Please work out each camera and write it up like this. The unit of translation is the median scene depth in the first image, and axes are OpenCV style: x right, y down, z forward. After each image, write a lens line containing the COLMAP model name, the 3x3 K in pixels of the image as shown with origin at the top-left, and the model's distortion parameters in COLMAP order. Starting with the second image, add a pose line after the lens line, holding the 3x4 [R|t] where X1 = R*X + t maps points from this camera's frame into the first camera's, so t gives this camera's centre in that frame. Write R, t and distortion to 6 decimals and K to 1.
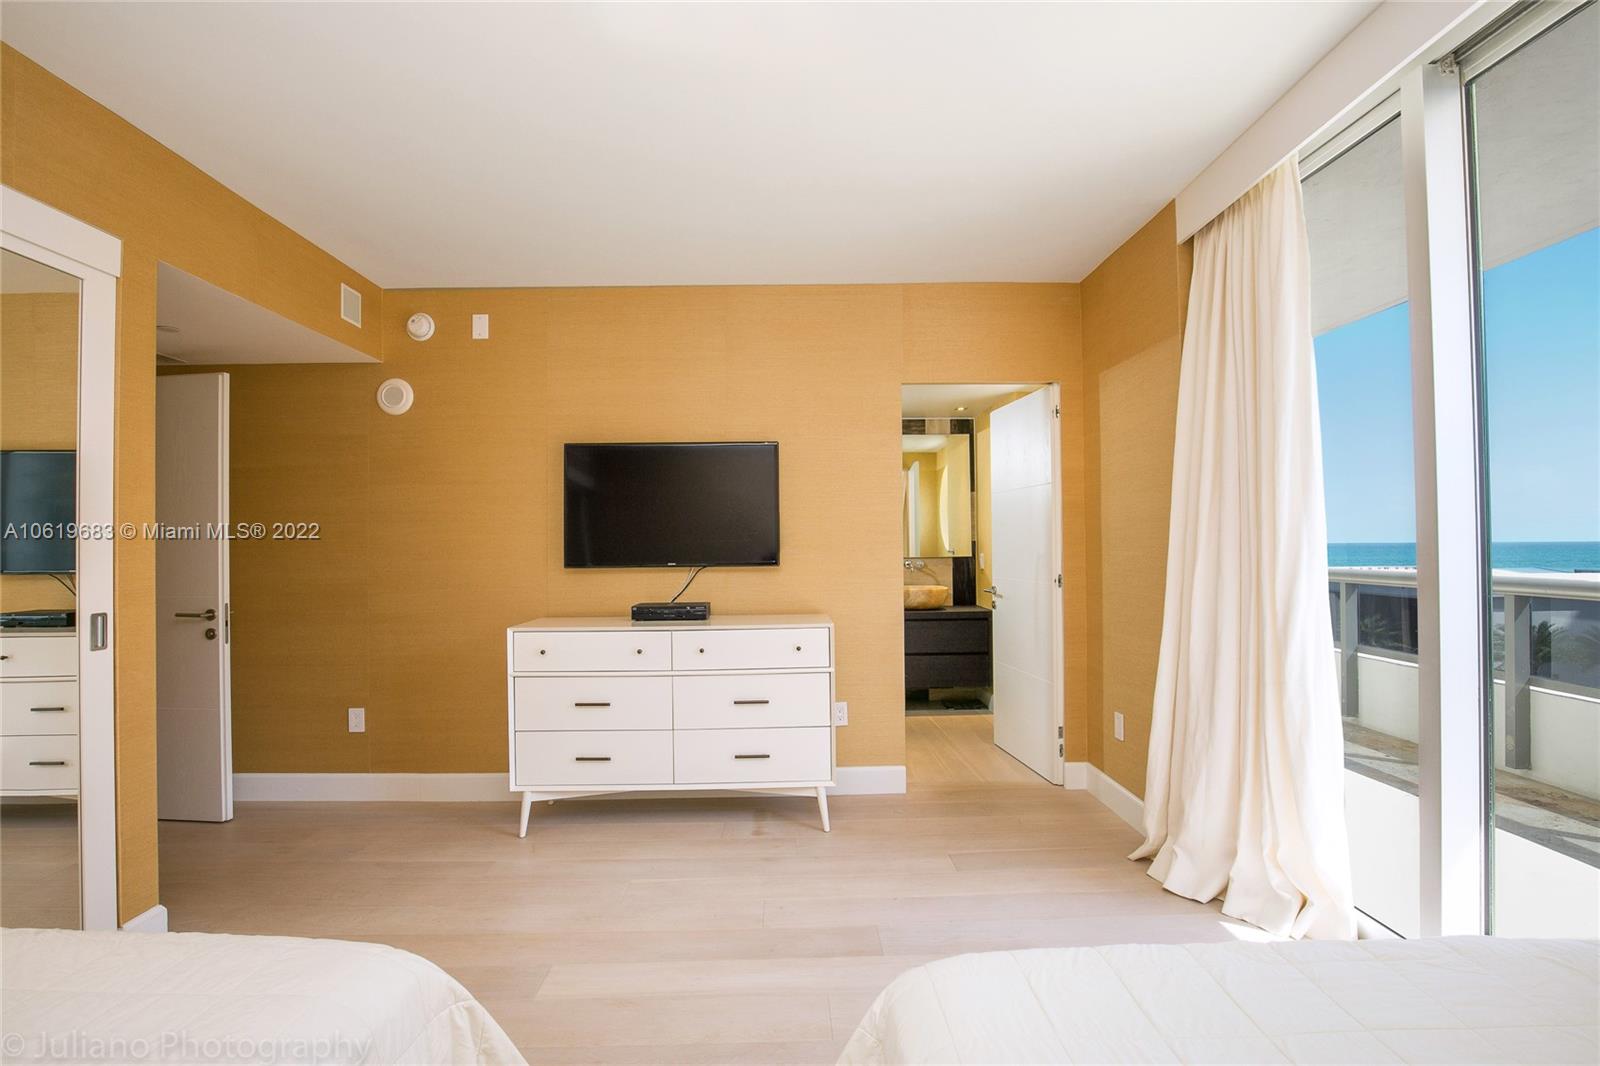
lens RADIAL K [[736.5, 0, 798.1], [0, 736.5, 539.5], [0, 0, 1]] dist [-0.036819, 0.008064]
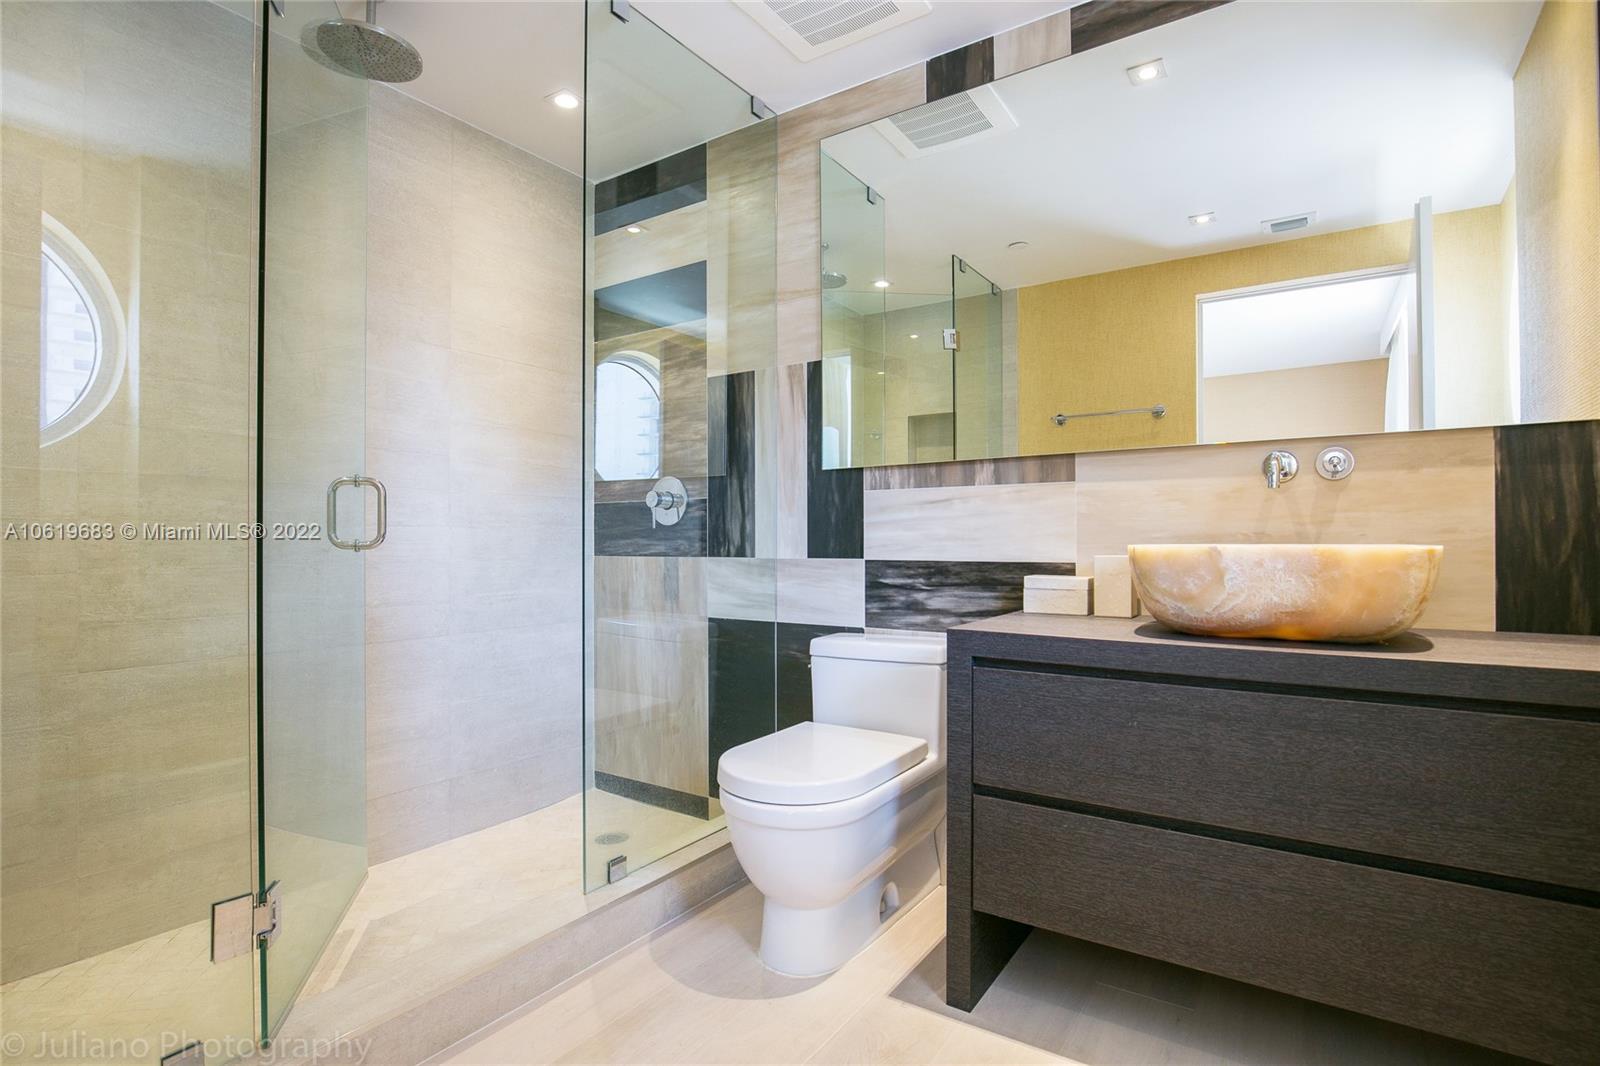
lens RADIAL K [[792.1, 0, 798.4], [0, 792.1, 531.1], [0, 0, 1]] dist [-0.019218, 0.004392]
pose [[0.818174, -0.000243, -0.574970, 0.174559], [0.007453, 0.999920, 0.010183, 0.054428], [0.574922, -0.012617, 0.818111, 0.674178]]
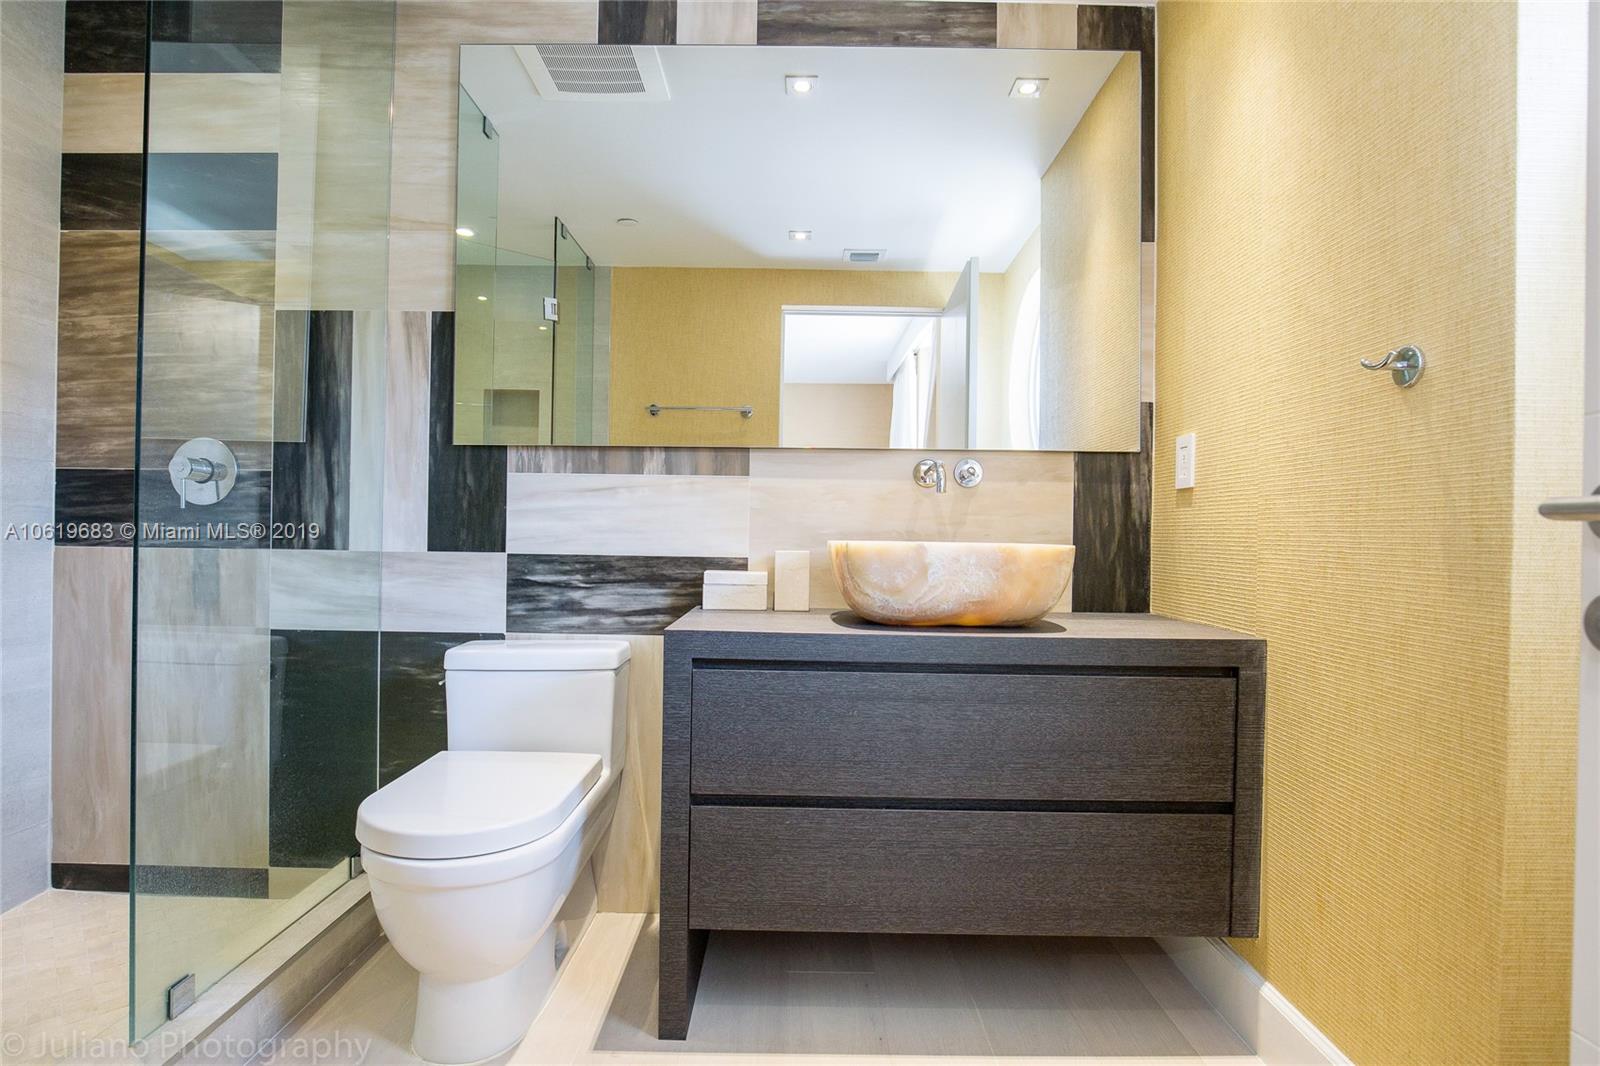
lens RADIAL K [[834.9, 0, 797.5], [0, 834.9, 531.6], [0, 0, 1]] dist [-0.017338, 0.001699]
pose [[0.999390, 0.023821, -0.025547, 0.106380], [-0.023443, 0.999613, 0.014979, 0.055383], [0.025894, -0.014371, 0.999561, 0.664542]]
